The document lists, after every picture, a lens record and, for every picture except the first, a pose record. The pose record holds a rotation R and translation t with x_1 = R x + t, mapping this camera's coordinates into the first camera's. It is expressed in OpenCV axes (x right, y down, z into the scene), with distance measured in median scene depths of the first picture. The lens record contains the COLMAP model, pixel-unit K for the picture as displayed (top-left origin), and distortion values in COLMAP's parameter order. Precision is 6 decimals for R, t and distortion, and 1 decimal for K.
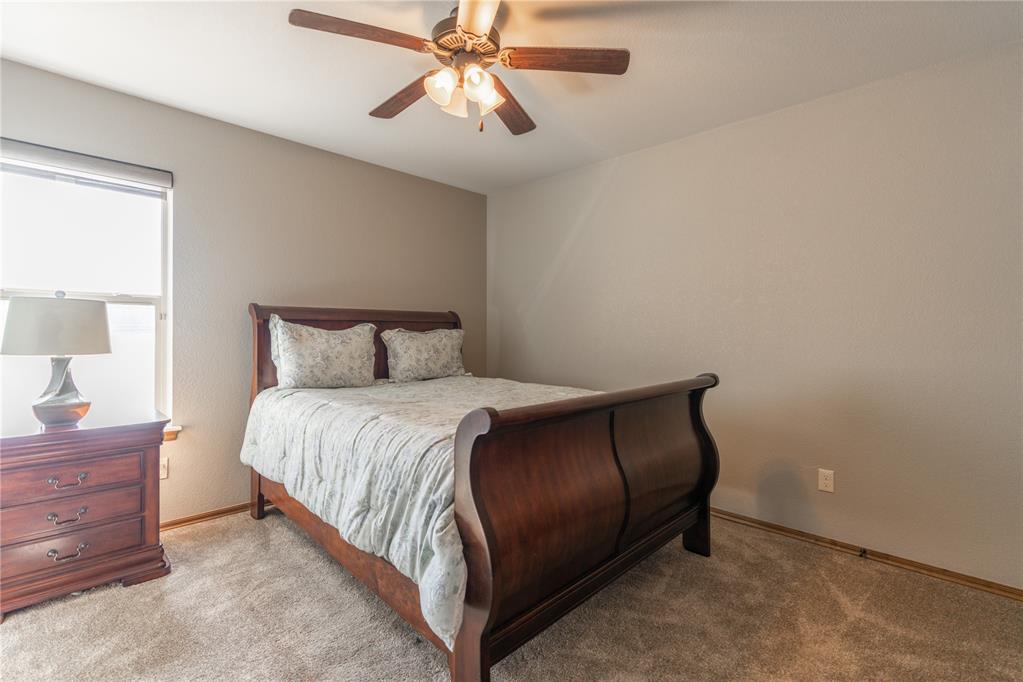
lens RADIAL K [[463.6, 0, 513.9], [0, 463.6, 338.7], [0, 0, 1]] dist [0.000027, 0.000319]
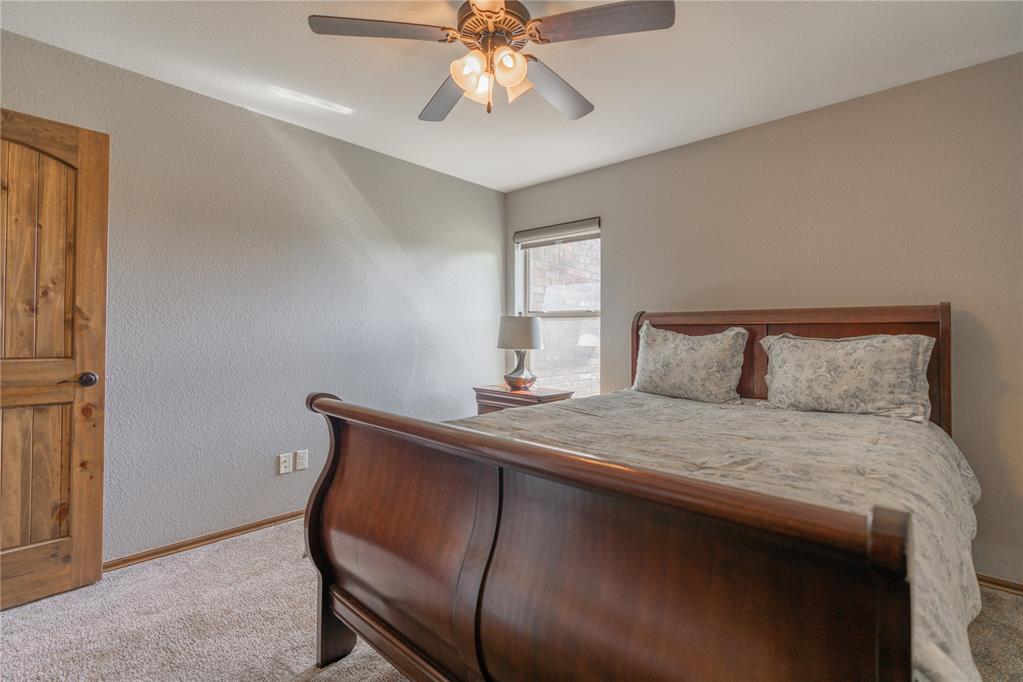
lens RADIAL K [[463.6, 0, 513.9], [0, 463.6, 338.7], [0, 0, 1]] dist [0.000027, 0.000319]
pose [[0.047130, 0.001233, -0.998888, 0.479640], [-0.030213, 0.999543, -0.000192, -0.001395], [0.998432, 0.030188, 0.047146, 0.575872]]
